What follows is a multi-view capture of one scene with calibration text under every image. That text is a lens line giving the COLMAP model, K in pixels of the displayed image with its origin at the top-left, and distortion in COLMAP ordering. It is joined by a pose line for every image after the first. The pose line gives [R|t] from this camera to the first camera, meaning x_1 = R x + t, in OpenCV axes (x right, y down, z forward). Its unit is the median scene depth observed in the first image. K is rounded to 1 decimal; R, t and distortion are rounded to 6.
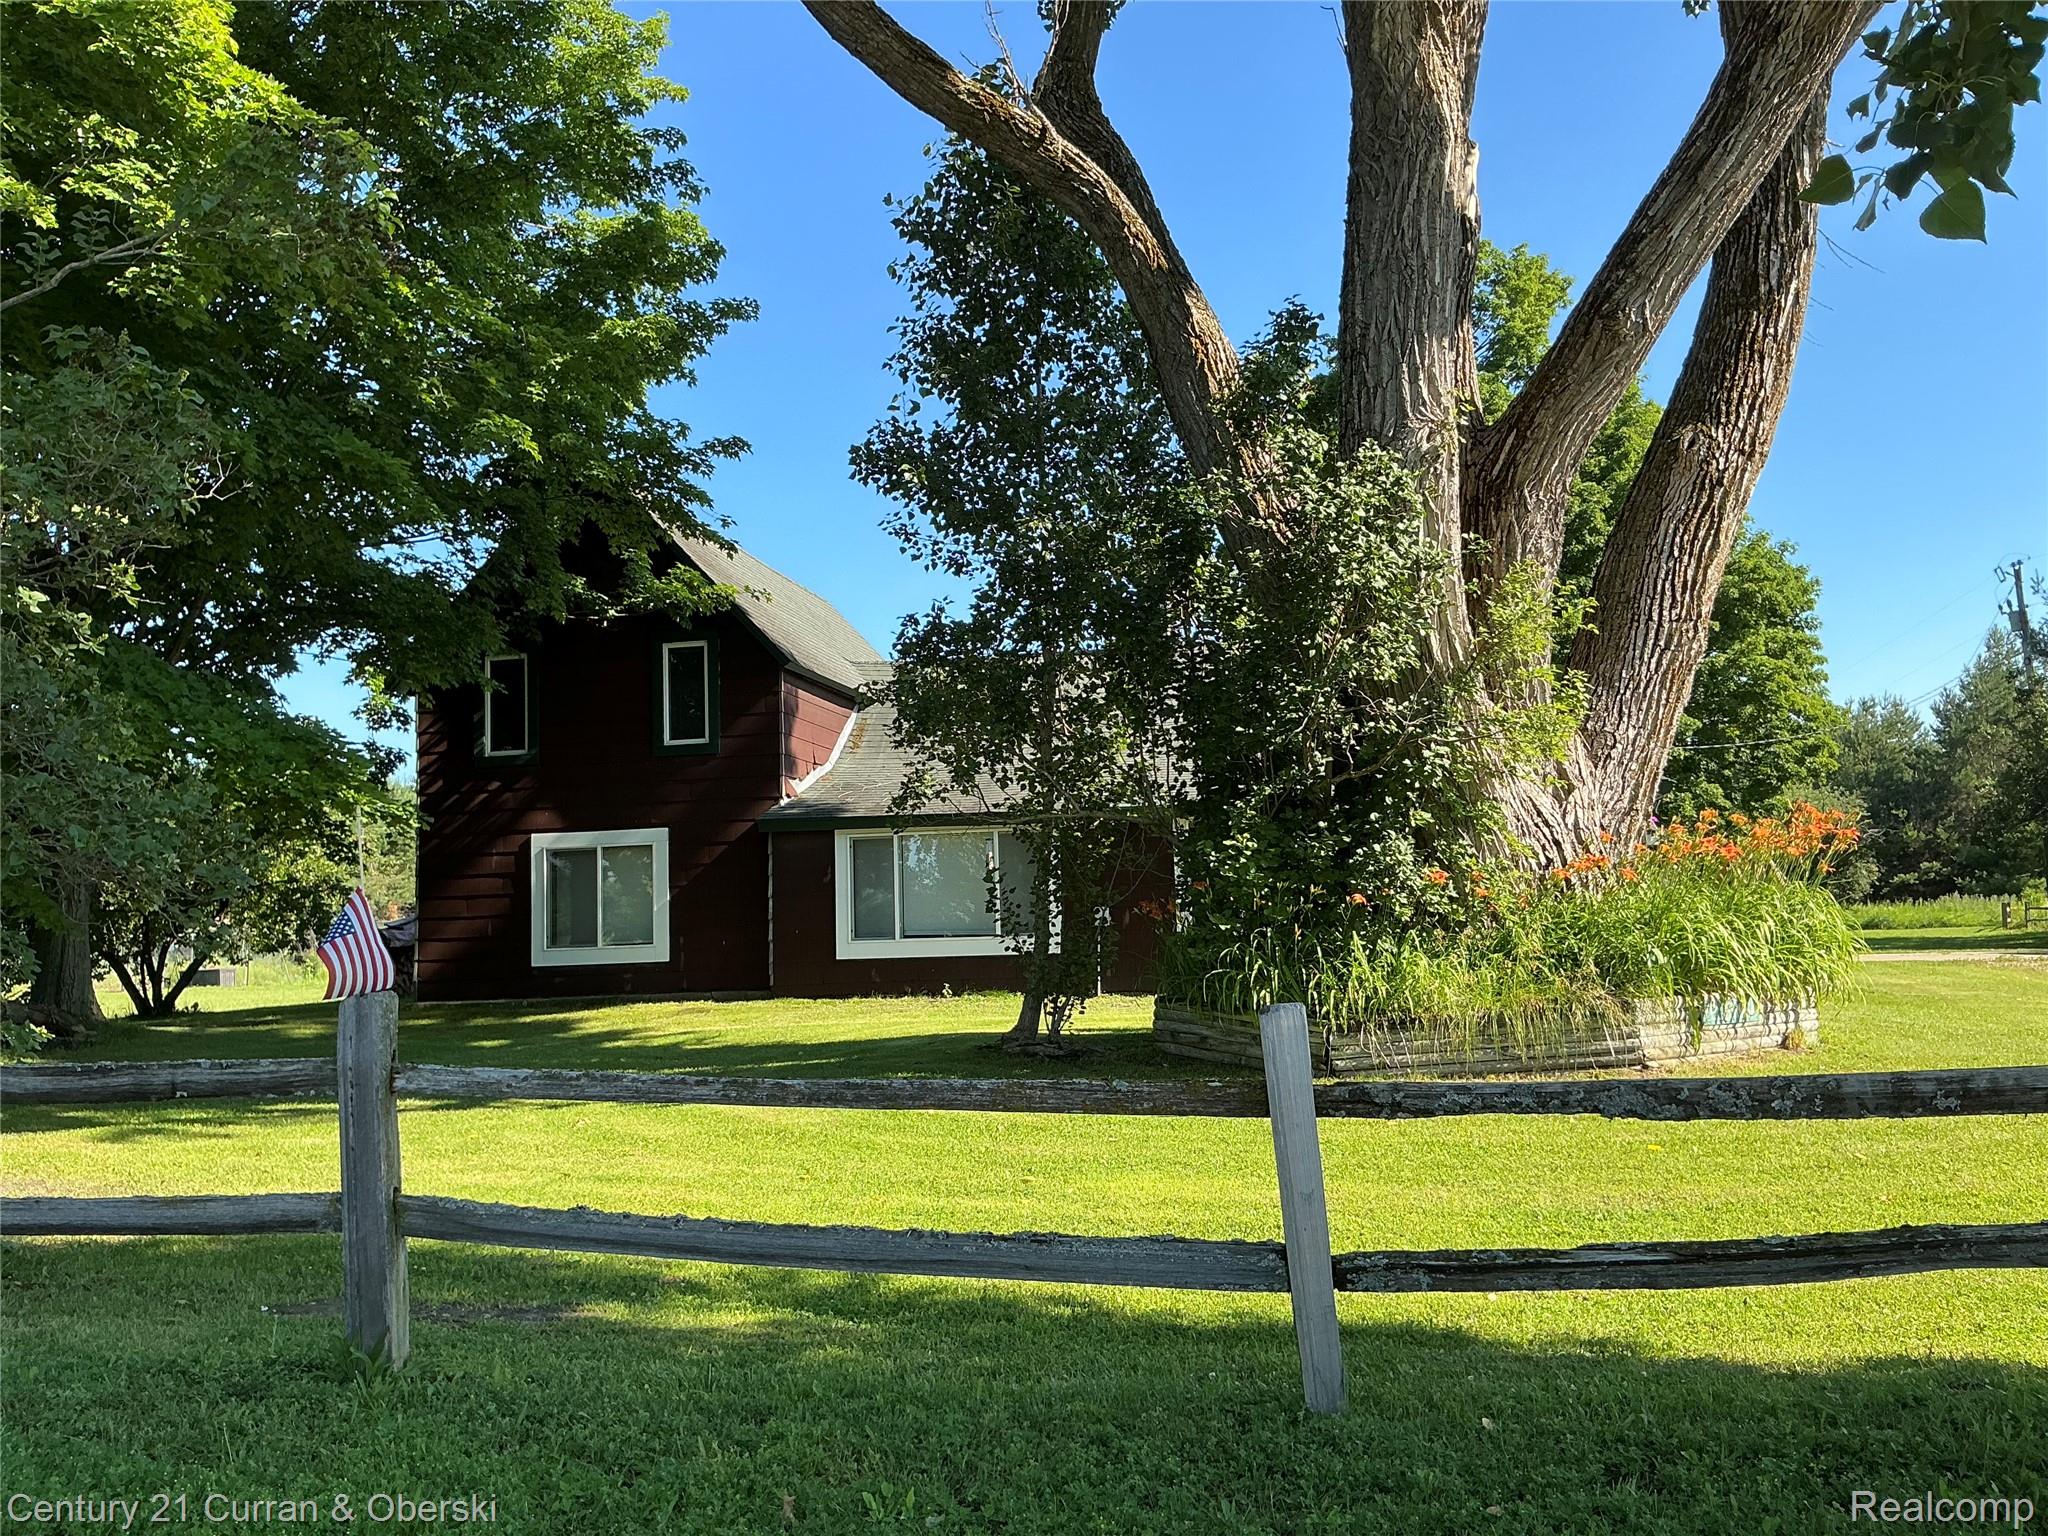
lens RADIAL K [[1678.5, 0, 1025.2], [0, 1678.5, 780.0], [0, 0, 1]] dist [0.091009, -0.155258]
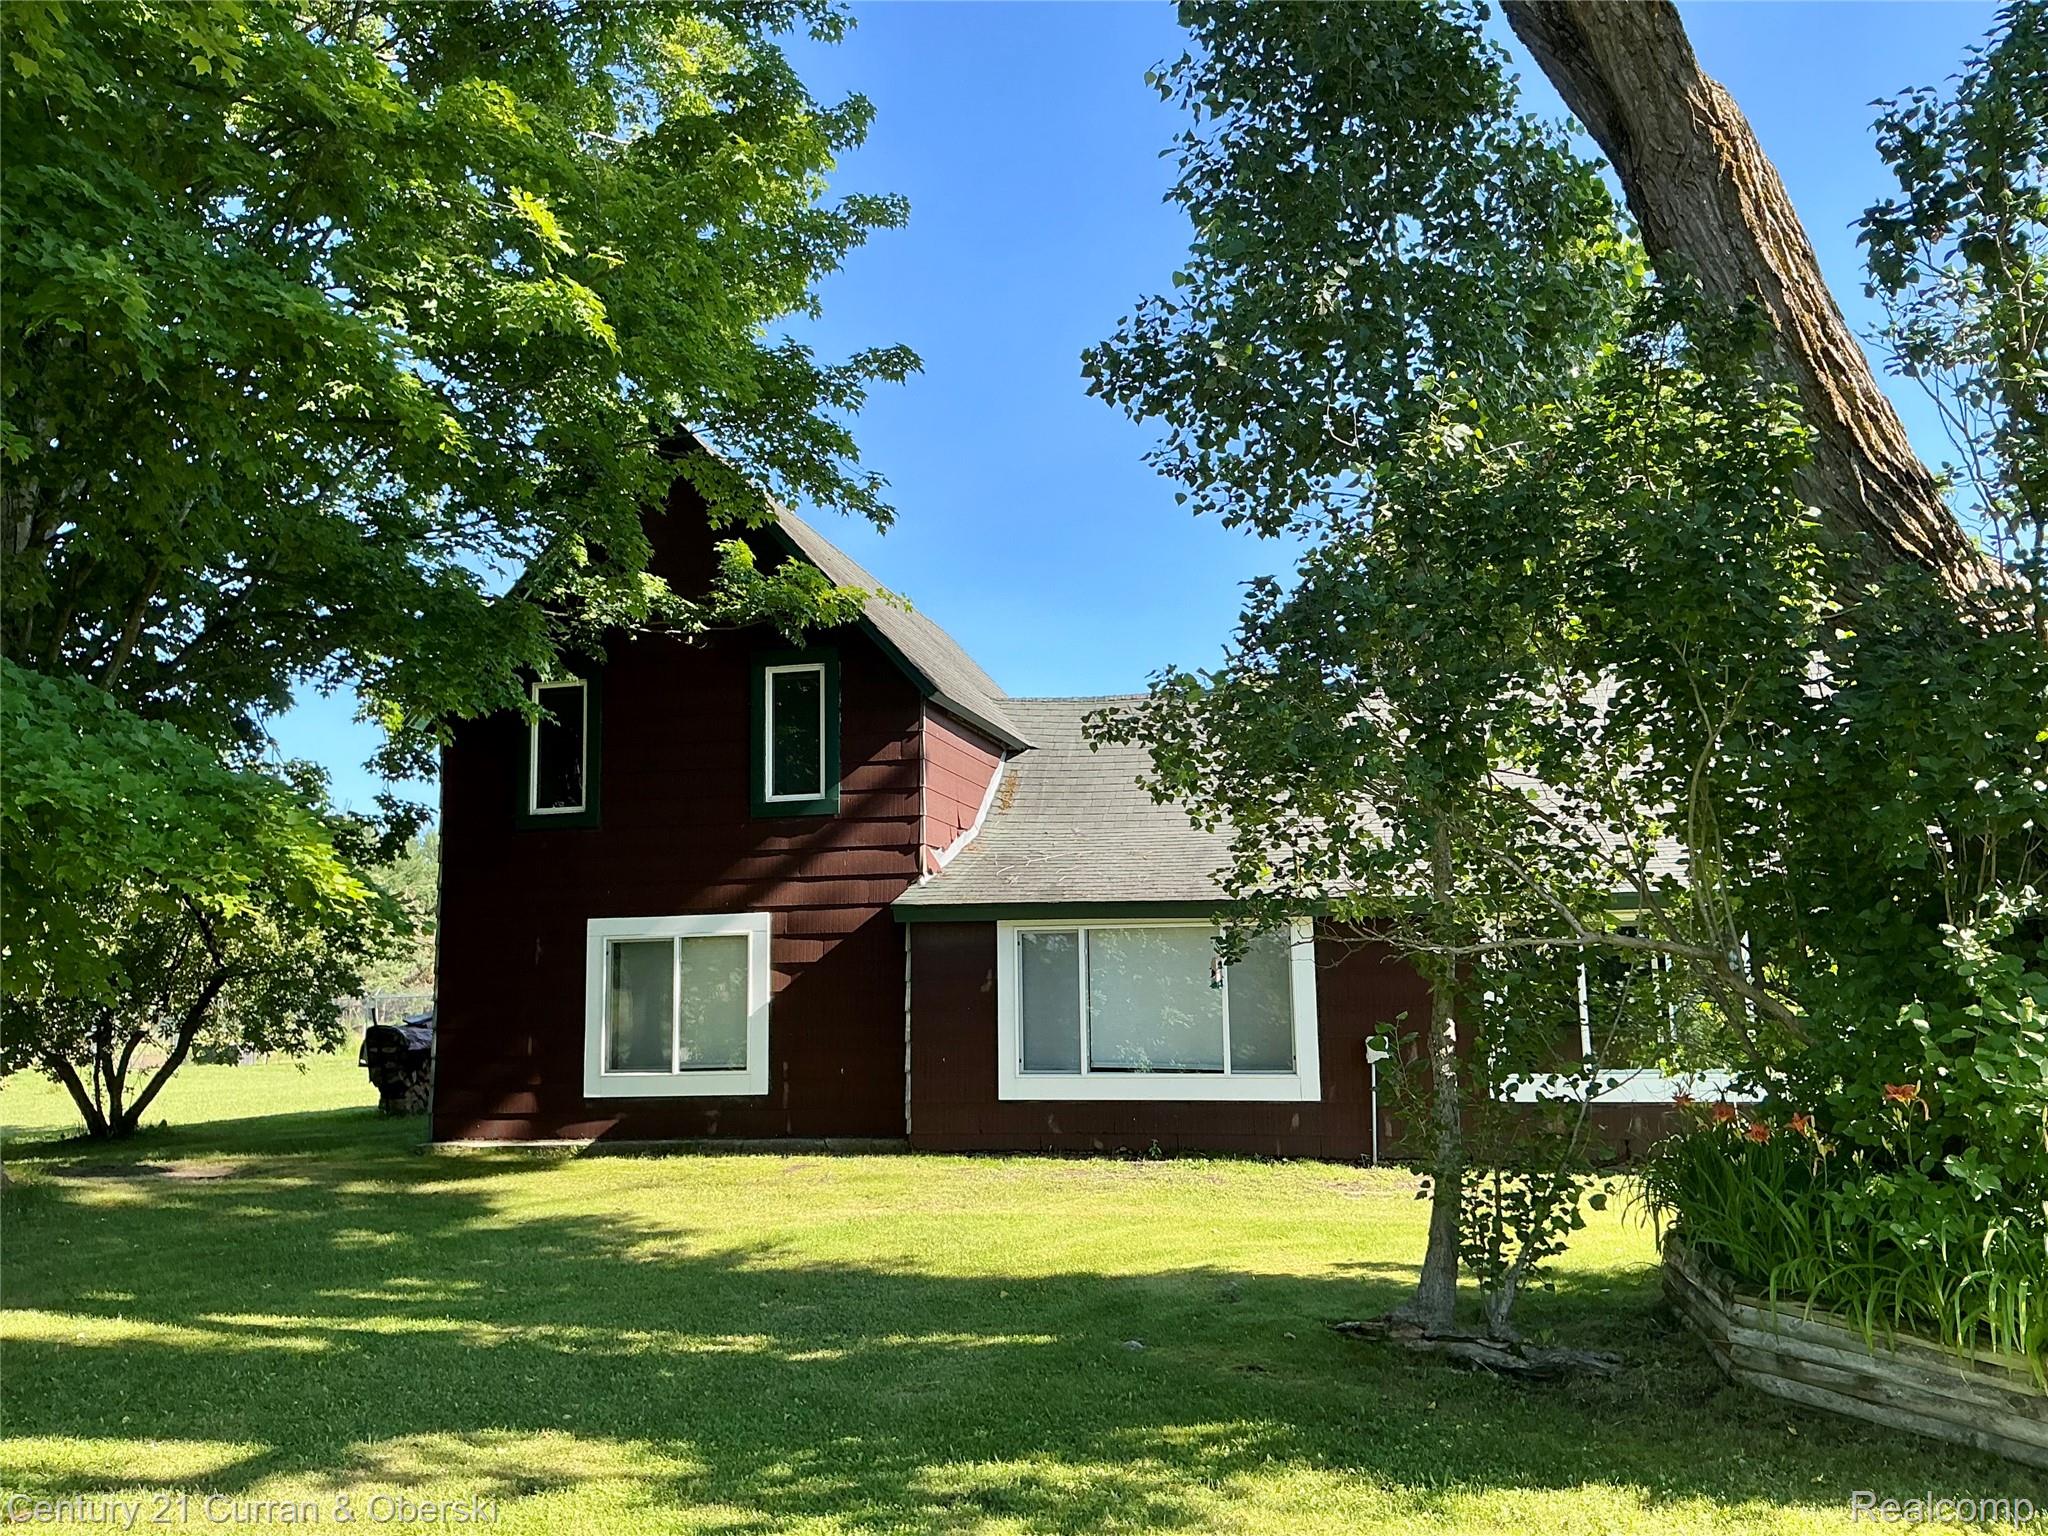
lens RADIAL K [[1678.5, 0, 1027.4], [0, 1678.5, 768.3], [0, 0, 1]] dist [0.091009, -0.155258]
pose [[0.999613, 0.008857, -0.026367, -0.081888], [-0.009952, 0.999081, -0.041696, -0.006049], [0.025973, 0.041942, 0.998782, 0.269248]]
